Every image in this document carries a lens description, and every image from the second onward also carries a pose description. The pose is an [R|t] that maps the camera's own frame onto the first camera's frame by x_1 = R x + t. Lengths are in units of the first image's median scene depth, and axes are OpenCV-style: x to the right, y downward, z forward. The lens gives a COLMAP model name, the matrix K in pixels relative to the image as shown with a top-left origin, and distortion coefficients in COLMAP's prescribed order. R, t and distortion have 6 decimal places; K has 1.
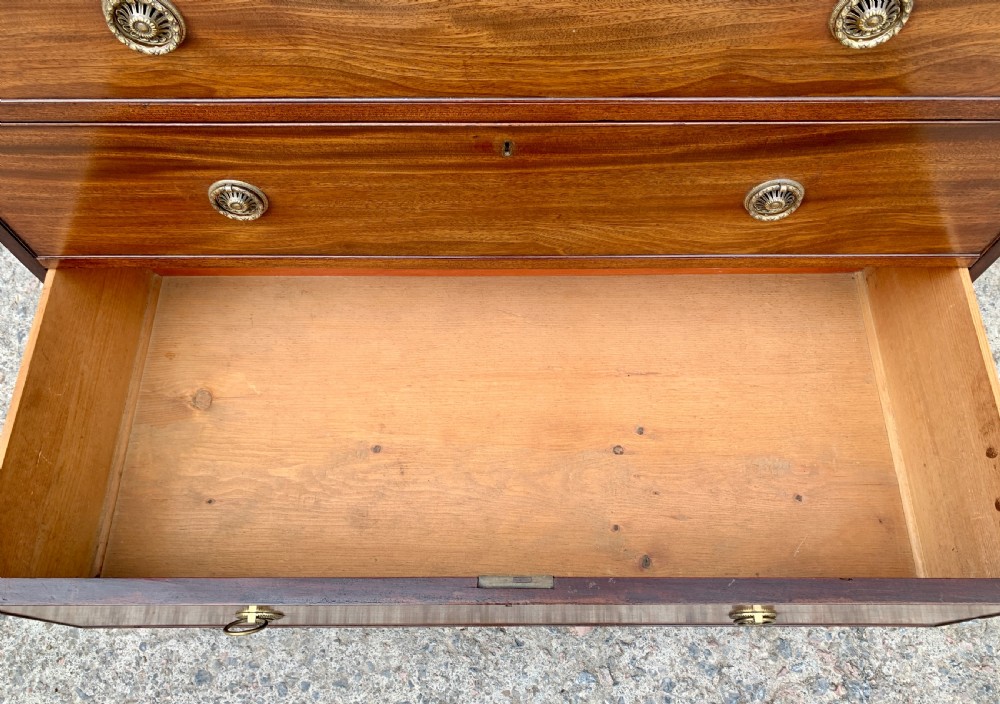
lens RADIAL K [[750.2, 0, 506.9], [0, 750.2, 355.9], [0, 0, 1]] dist [0.009674, -0.002928]
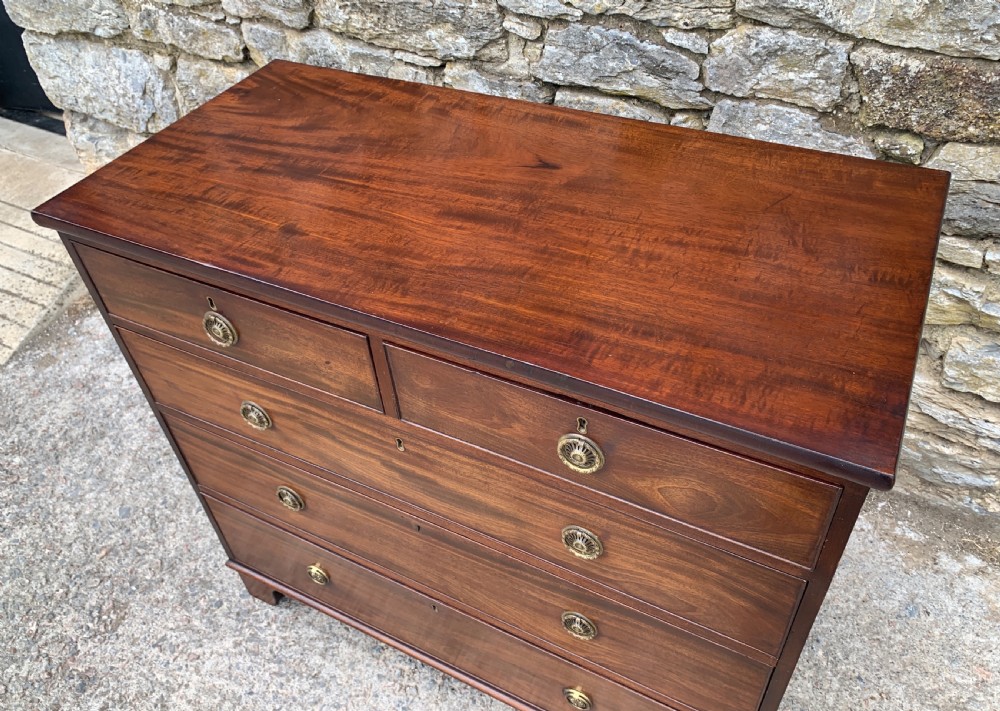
lens RADIAL K [[768.7, 0, 500.5], [0, 768.7, 343.1], [0, 0, 1]] dist [0.012187, -0.000572]
pose [[0.888747, 0.272647, -0.368500, 0.448559], [-0.384944, 0.880383, -0.277026, -0.155011], [0.248891, 0.388058, 0.887392, -0.421819]]
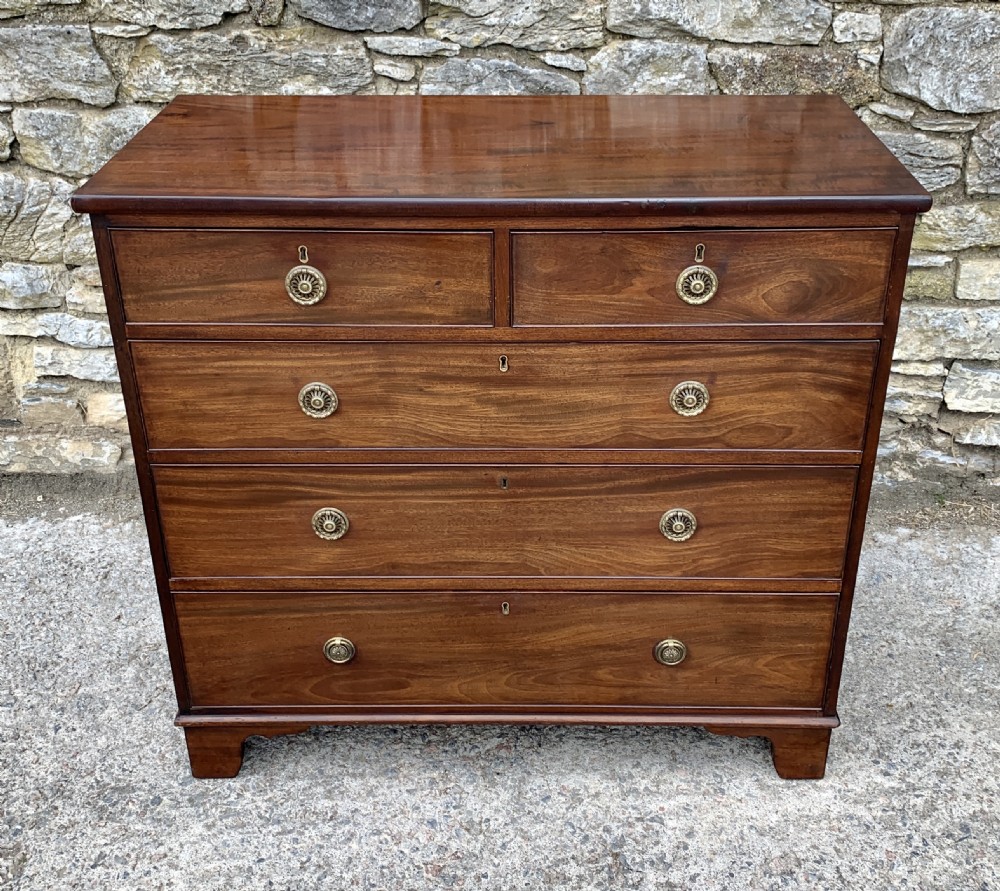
lens RADIAL K [[1164.3, 0, 520.7], [0, 1164.3, 446.6], [0, 0, 1]] dist [0.028986, 0.000000]
pose [[0.999974, 0.004892, -0.005281, 0.031877], [-0.007018, 0.825730, -0.564022, 0.718937], [0.001601, 0.564045, 0.825743, -0.757429]]
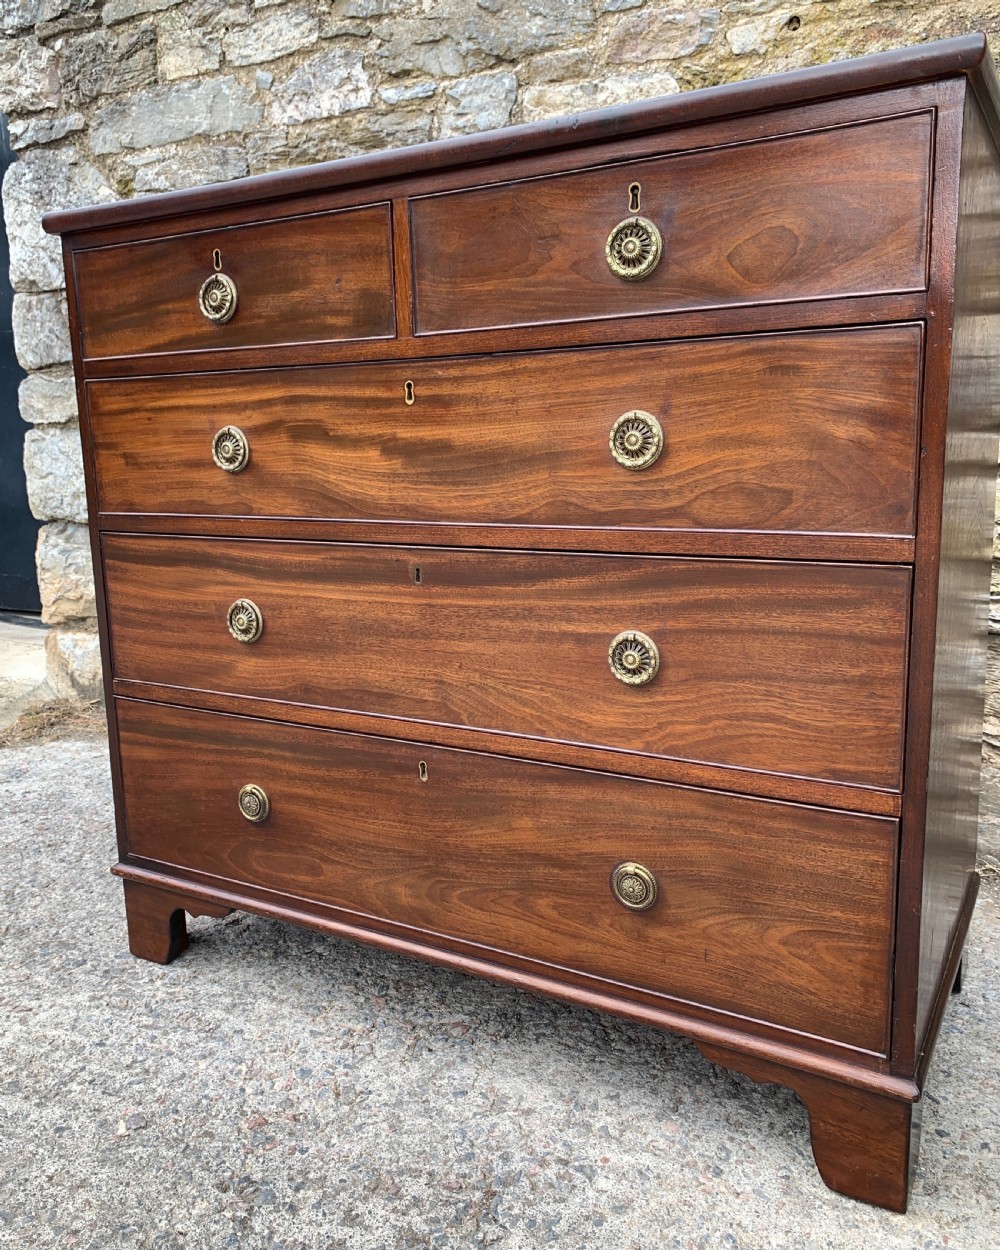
lens RADIAL K [[1008.9, 0, 506.2], [0, 1008.9, 634.0], [0, 0, 1]] dist [0.016797, 0.006377]
pose [[0.868003, 0.080155, -0.490046, 0.628659], [-0.438718, 0.586049, -0.681229, 0.564612], [0.232587, 0.806301, 0.543858, 0.129471]]
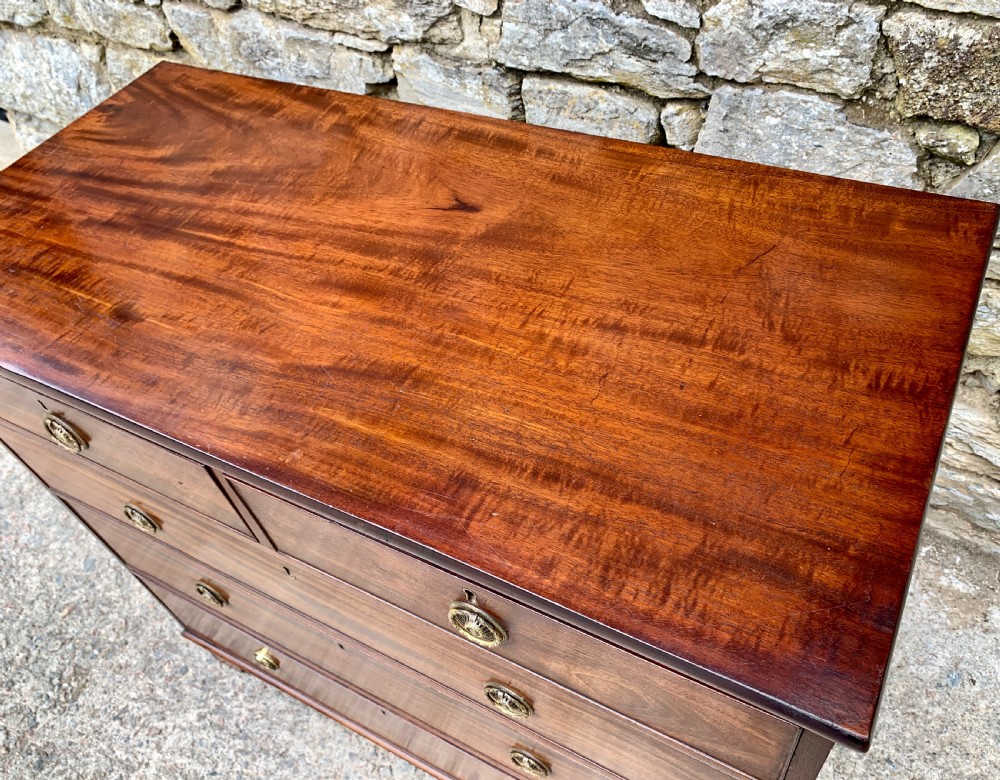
lens RADIAL K [[785.3, 0, 519.5], [0, 785.3, 397.2], [0, 0, 1]] dist [0.009753, -0.002726]
pose [[0.878128, 0.289047, -0.381239, 0.474066], [-0.368871, 0.916505, -0.154766, -0.392654], [0.304673, 0.276532, 0.911430, -0.246808]]
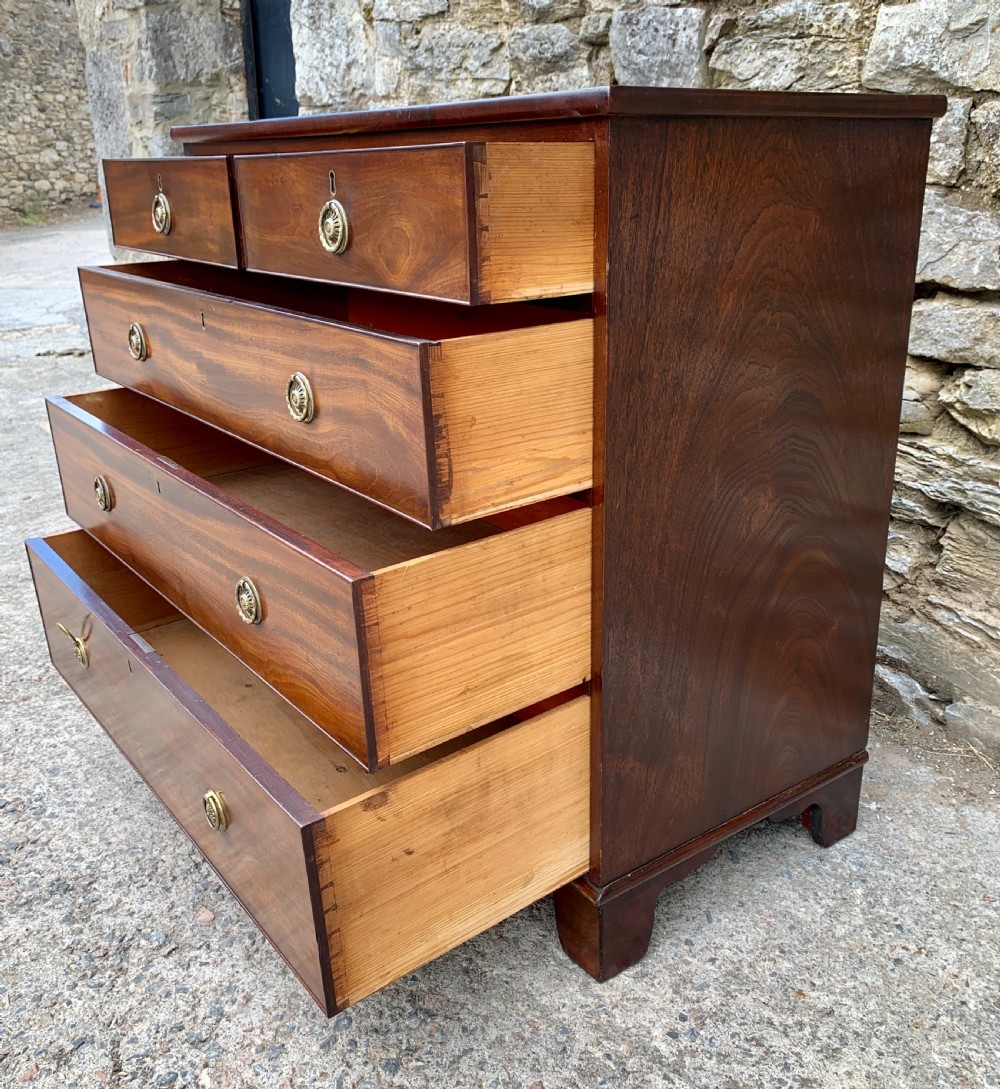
lens RADIAL K [[1037.8, 0, 526.5], [0, 1037.8, 556.2], [0, 0, 1]] dist [0.016022, 0.000000]
pose [[0.610551, 0.275020, -0.742692, 1.275331], [-0.708795, 0.608115, -0.357499, 0.273445], [0.353323, 0.744688, 0.566218, 0.027550]]
